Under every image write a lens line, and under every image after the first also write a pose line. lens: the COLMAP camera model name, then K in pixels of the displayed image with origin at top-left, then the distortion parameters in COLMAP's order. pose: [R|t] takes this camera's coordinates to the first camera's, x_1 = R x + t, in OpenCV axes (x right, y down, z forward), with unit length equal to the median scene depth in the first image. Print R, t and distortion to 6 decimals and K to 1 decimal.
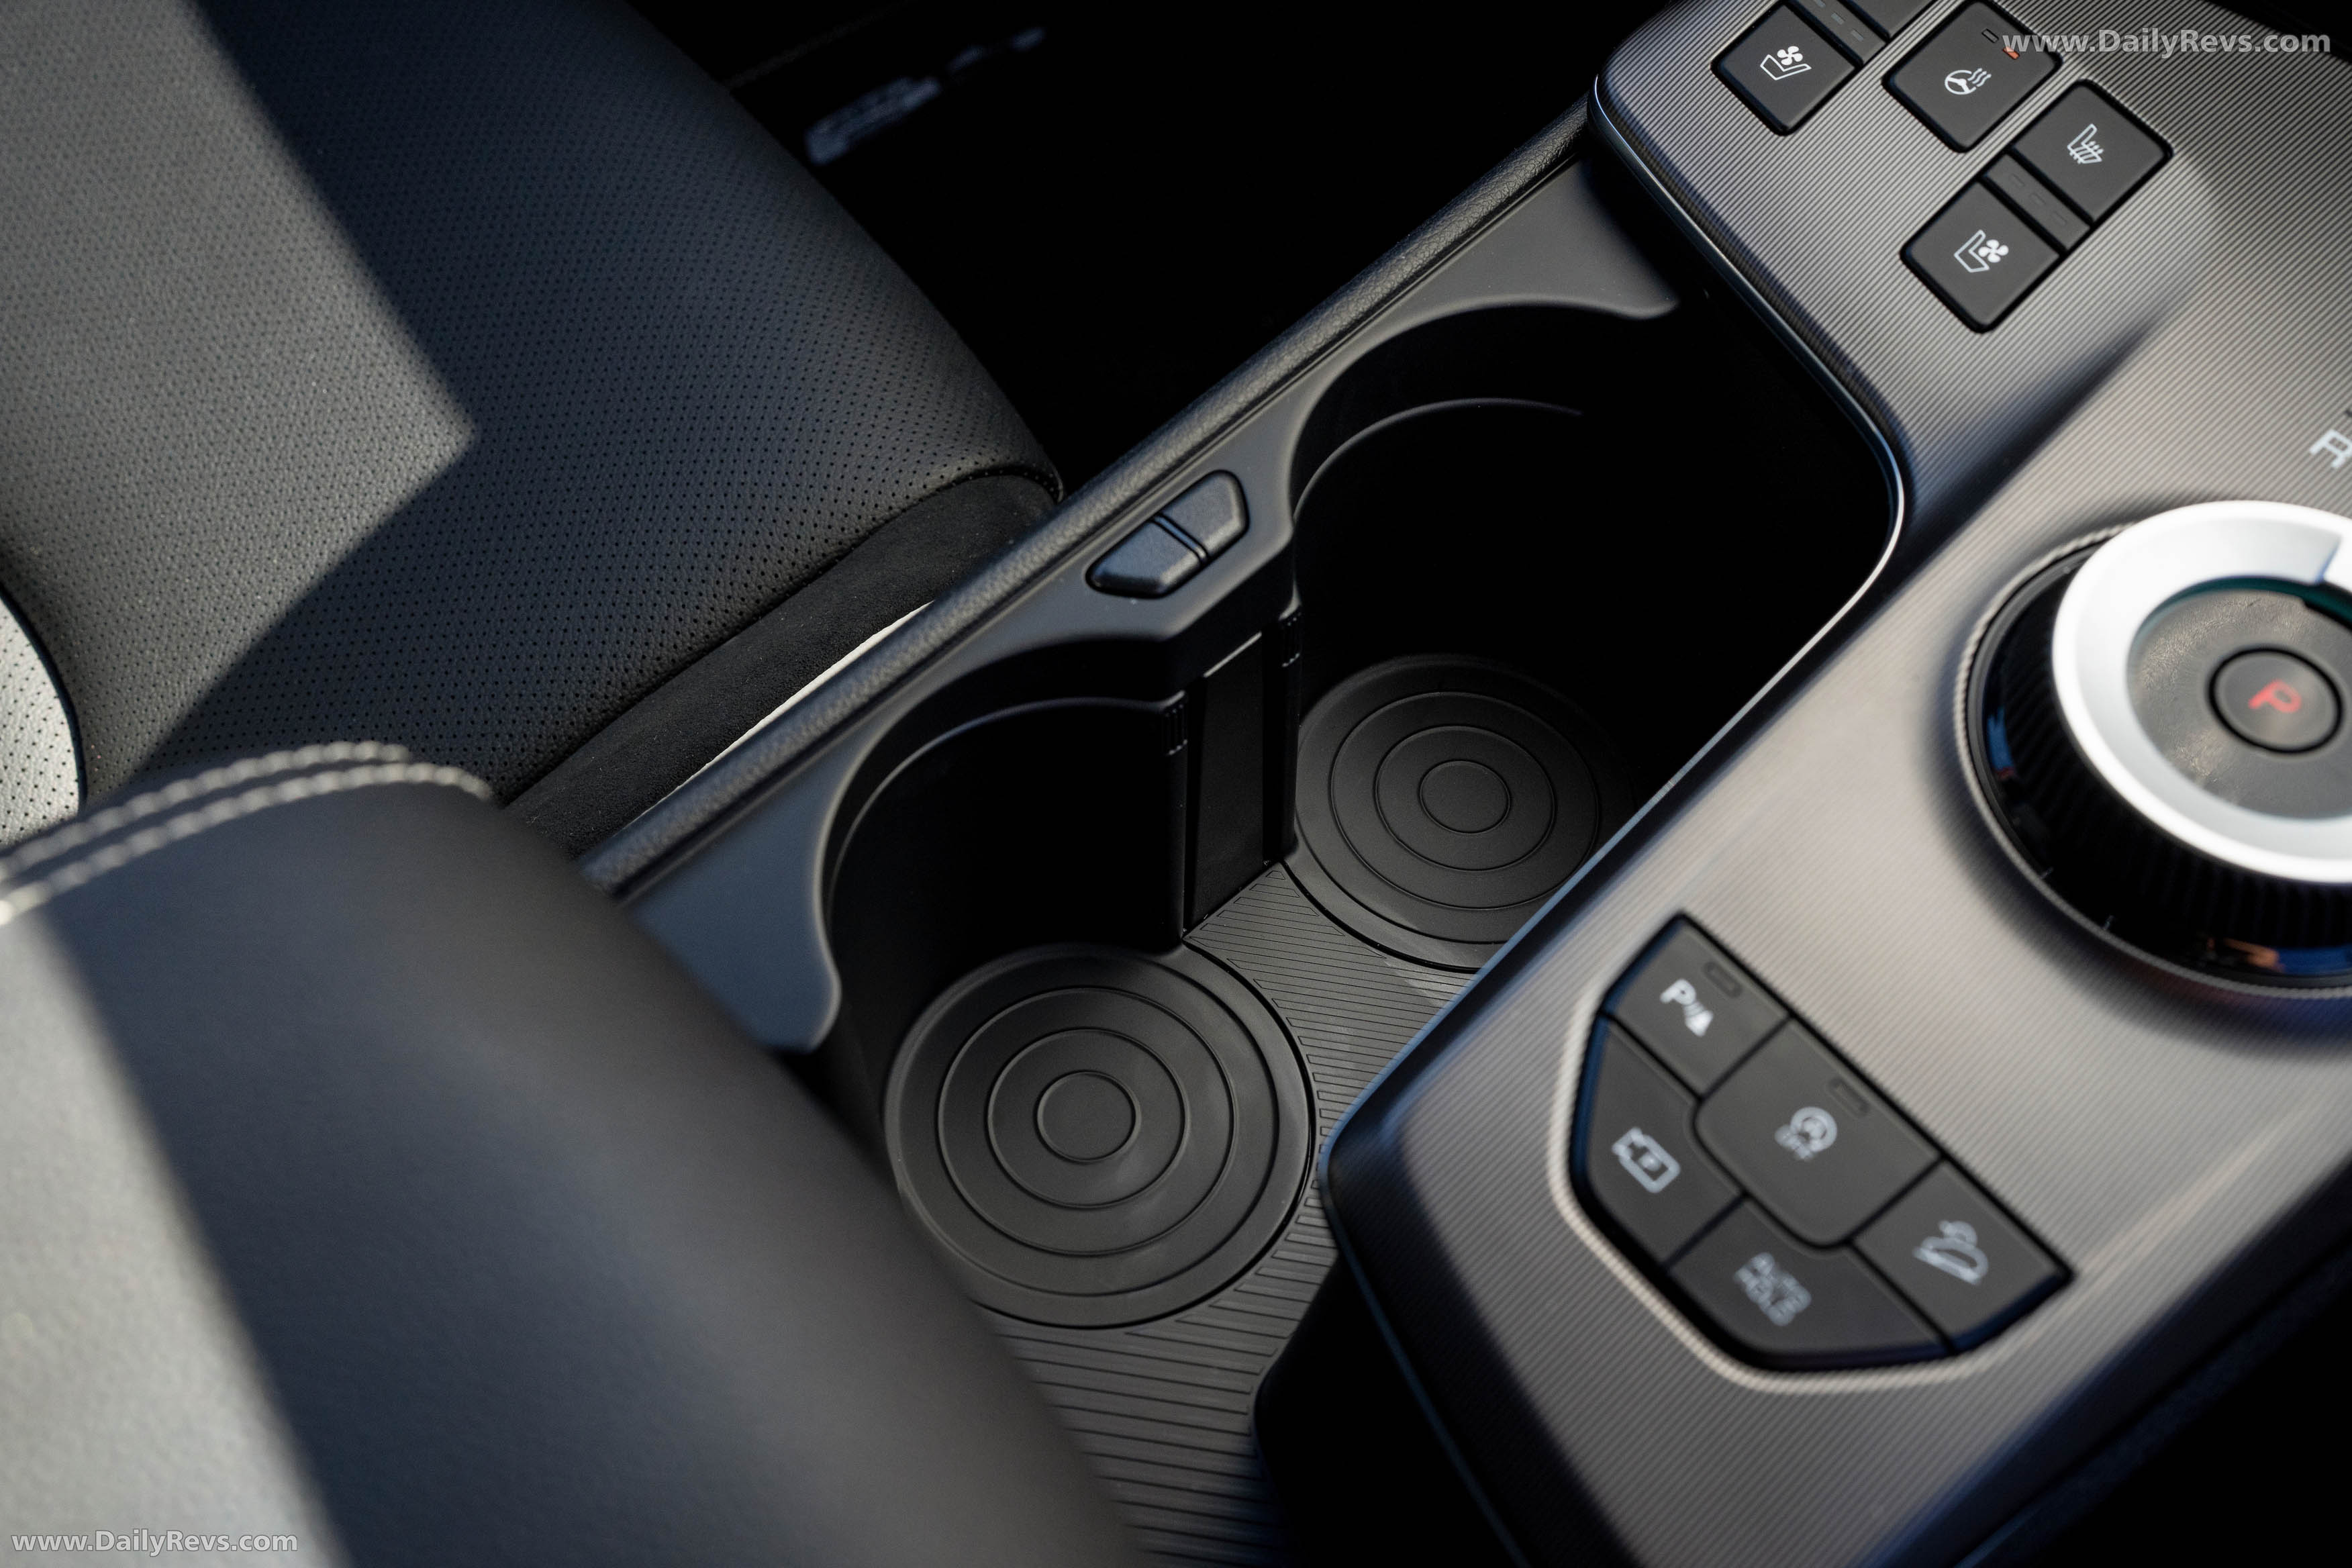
lens RADIAL K [[2393.4, 0, 1189.8], [0, 2393.4, 777.1], [0, 0, 1]] dist [0.004827, 0.191311]
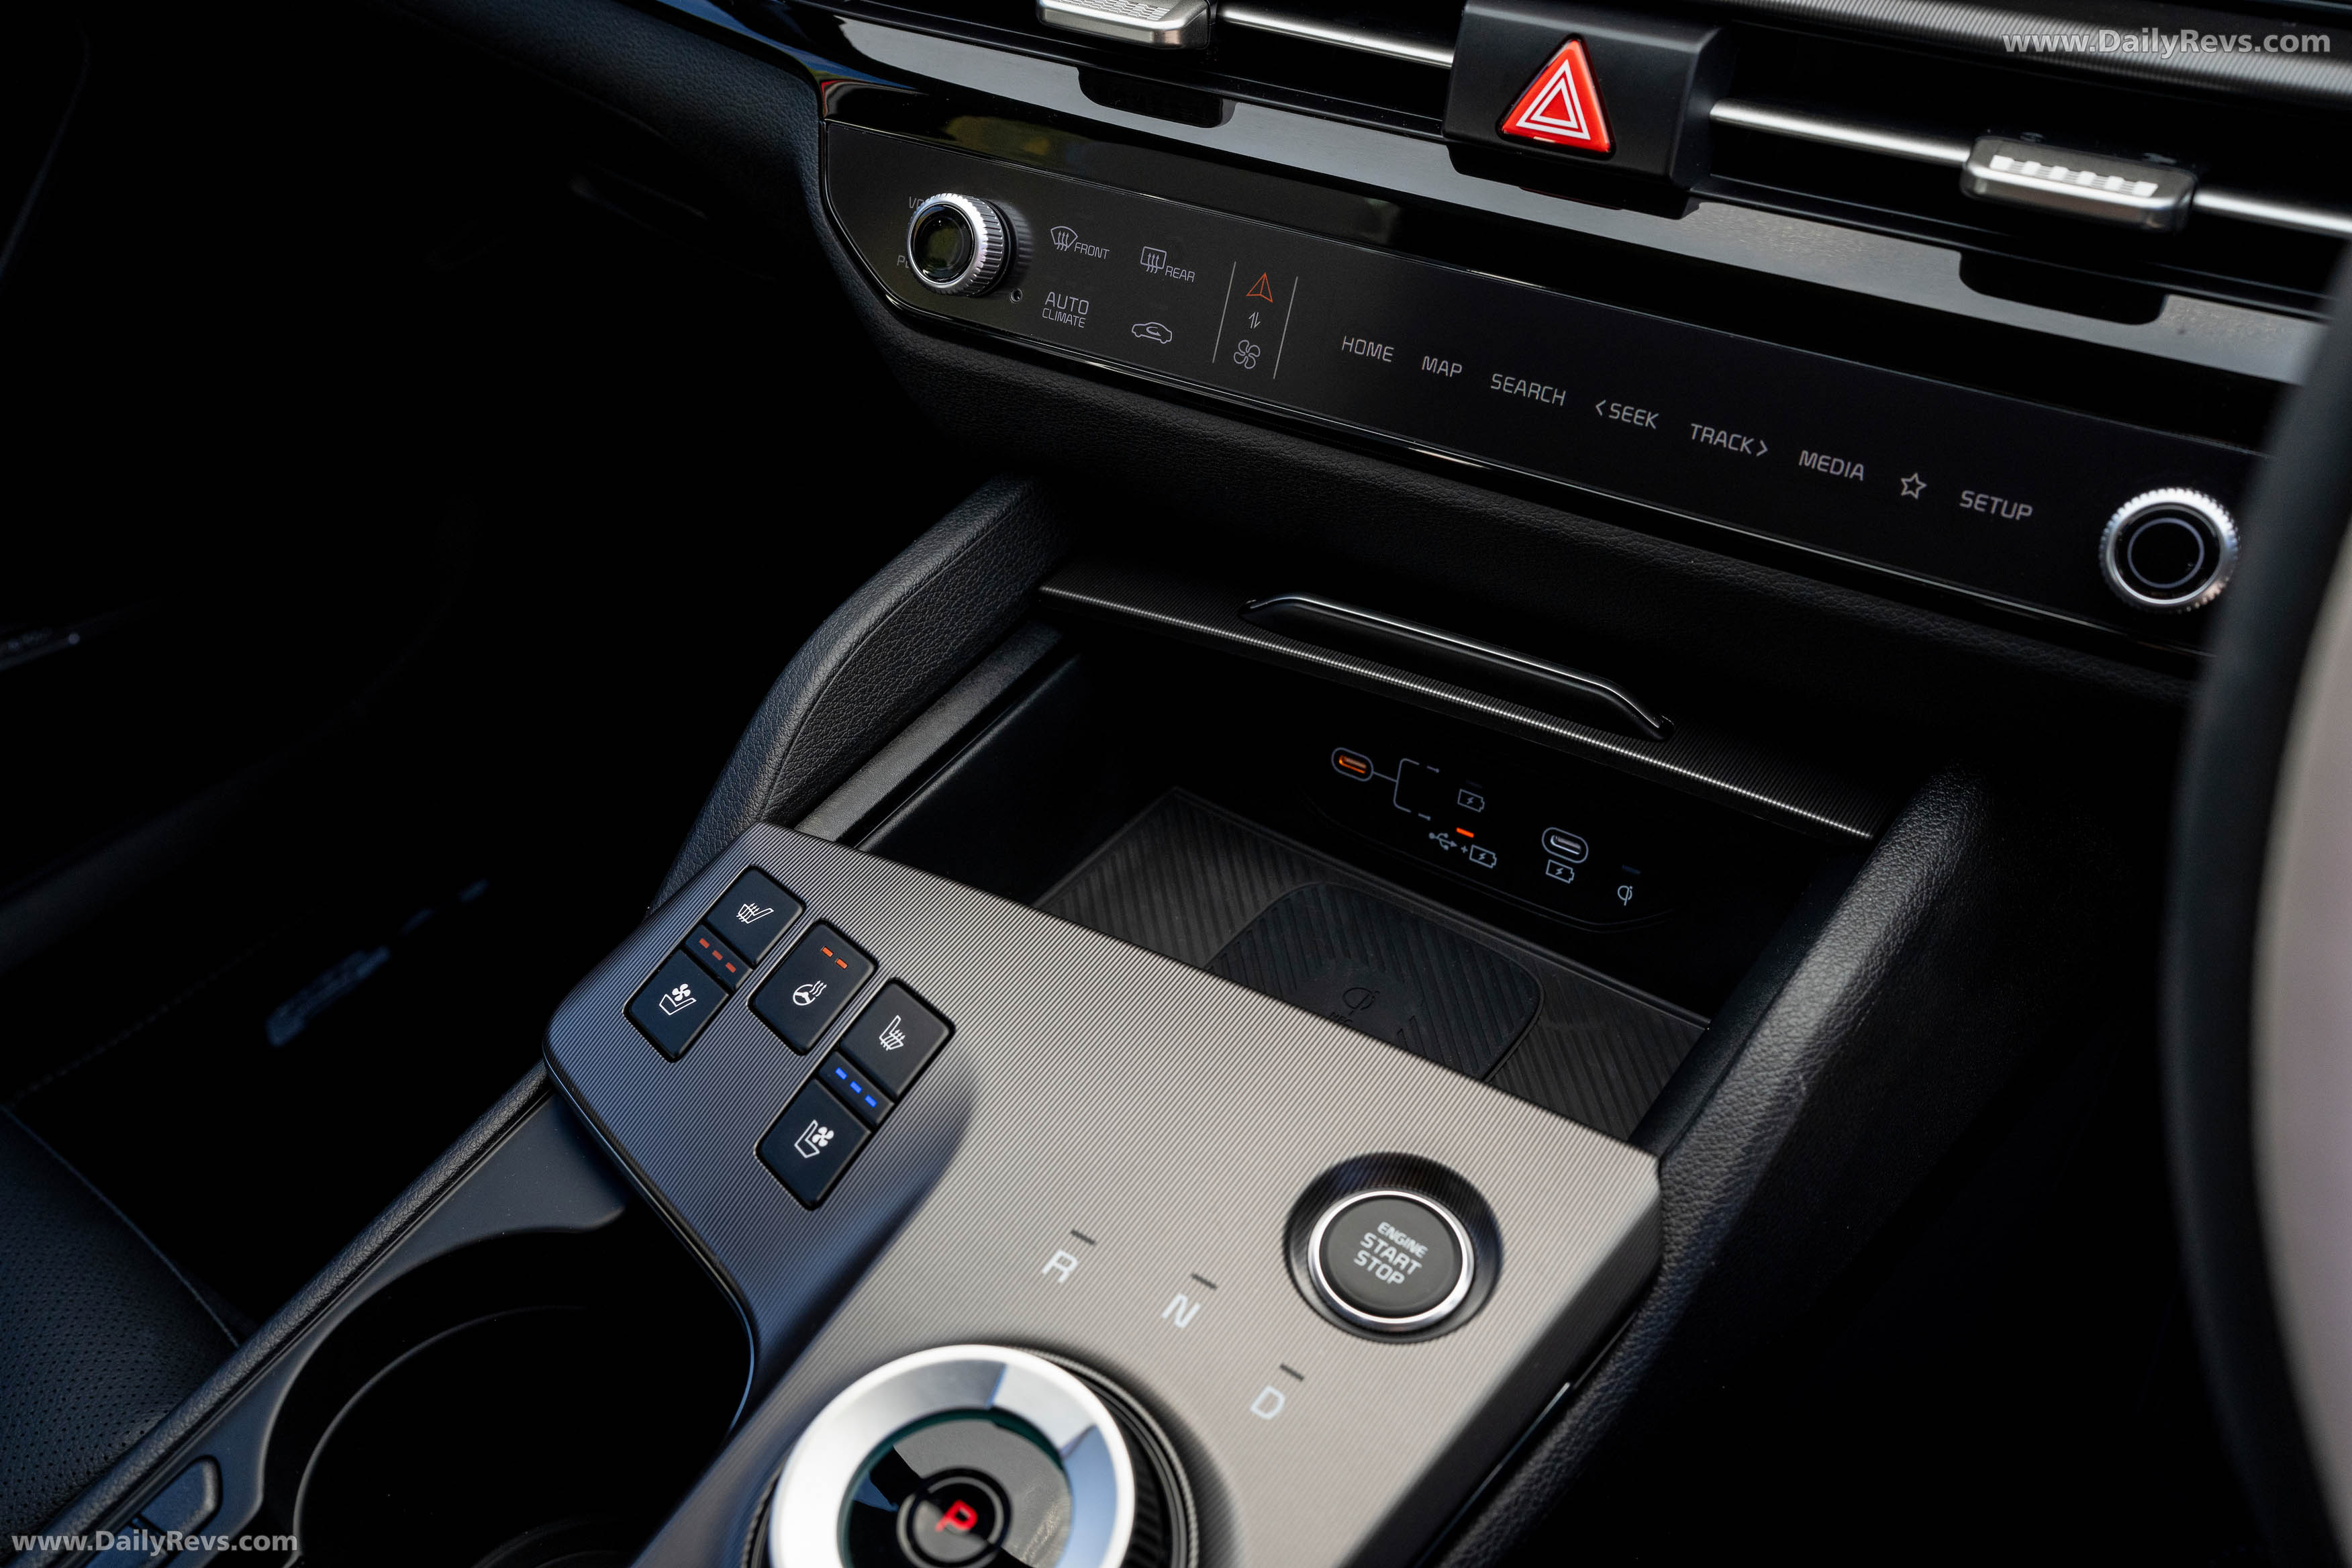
lens RADIAL K [[2359.4, 0, 1176.0], [0, 2359.4, 784.0], [0, 0, 1]] dist [0.002890, 0.188769]
pose [[0.977191, -0.191974, 0.090798, 0.433632], [0.208696, 0.947229, -0.243317, -0.058555], [-0.039296, 0.256716, 0.965688, -0.212922]]
